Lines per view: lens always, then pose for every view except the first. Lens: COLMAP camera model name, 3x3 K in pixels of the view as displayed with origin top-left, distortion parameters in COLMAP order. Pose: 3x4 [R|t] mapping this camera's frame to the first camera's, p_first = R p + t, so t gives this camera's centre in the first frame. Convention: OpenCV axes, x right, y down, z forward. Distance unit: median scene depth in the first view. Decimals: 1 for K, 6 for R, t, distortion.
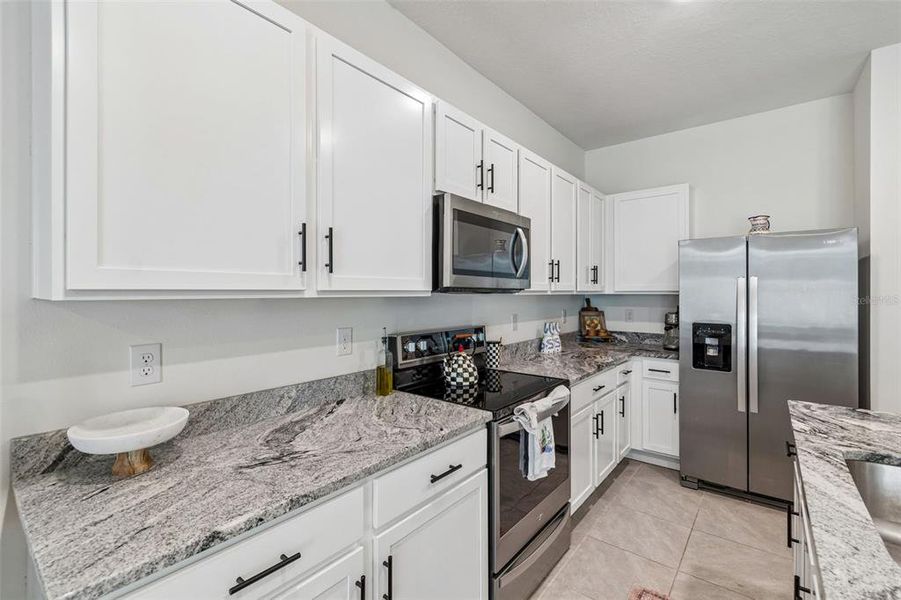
lens RADIAL K [[399.8, 0, 453.6], [0, 399.8, 292.4], [0, 0, 1]] dist [0.005844, -0.002812]
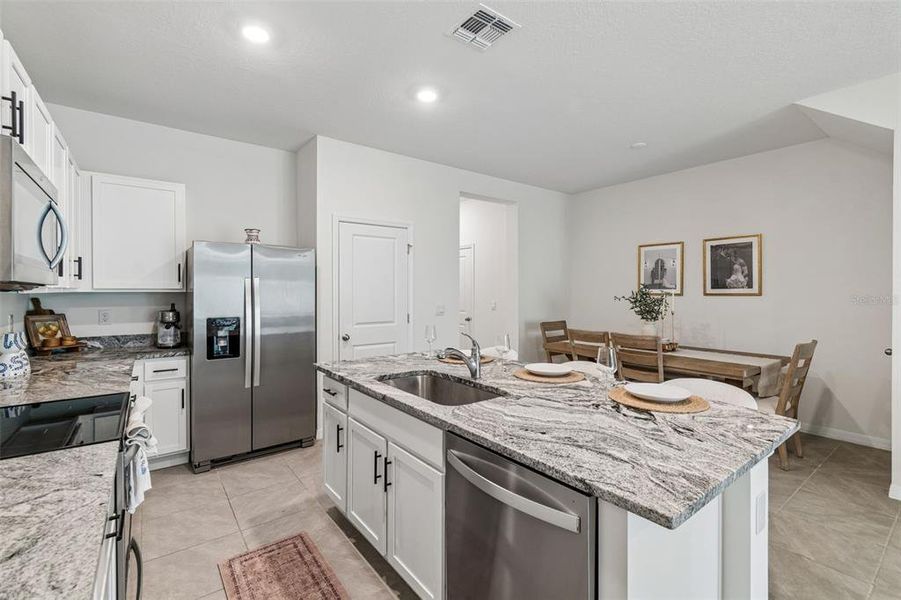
lens RADIAL K [[399.8, 0, 452.1], [0, 399.8, 293.1], [0, 0, 1]] dist [0.005844, -0.002812]
pose [[0.246459, -0.006351, 0.969132, -0.323904], [-0.000928, 0.999977, 0.006789, 0.000021], [-0.969153, -0.002573, 0.246447, 0.101226]]
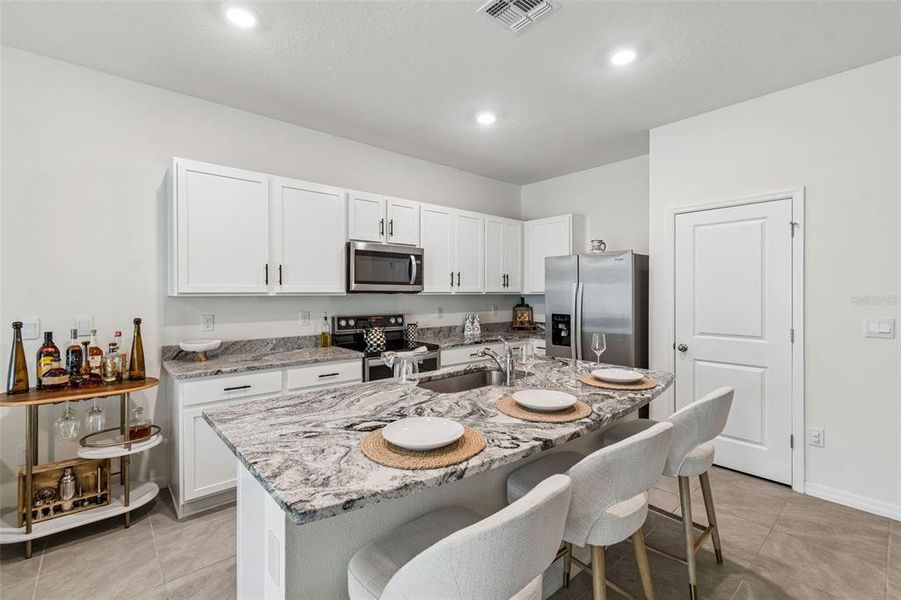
lens RADIAL K [[399.8, 0, 452.2], [0, 399.8, 295.9], [0, 0, 1]] dist [0.005844, -0.002812]
pose [[0.984750, 0.000241, -0.173974, 0.551342], [0.001148, 0.999968, 0.007881, -0.001567], [0.173970, -0.007960, 0.984719, -0.559430]]
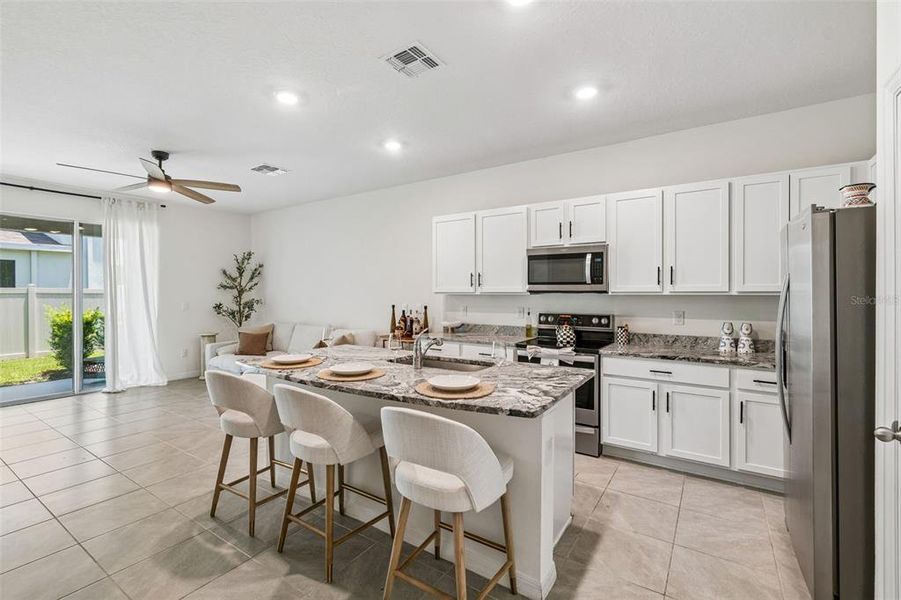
lens RADIAL K [[399.8, 0, 454.4], [0, 399.8, 295.7], [0, 0, 1]] dist [0.005844, -0.002812]
pose [[0.091986, 0.007651, -0.995731, 1.532043], [0.000891, 0.999969, 0.007766, -0.001413], [0.995760, -0.001602, 0.091977, 0.268354]]
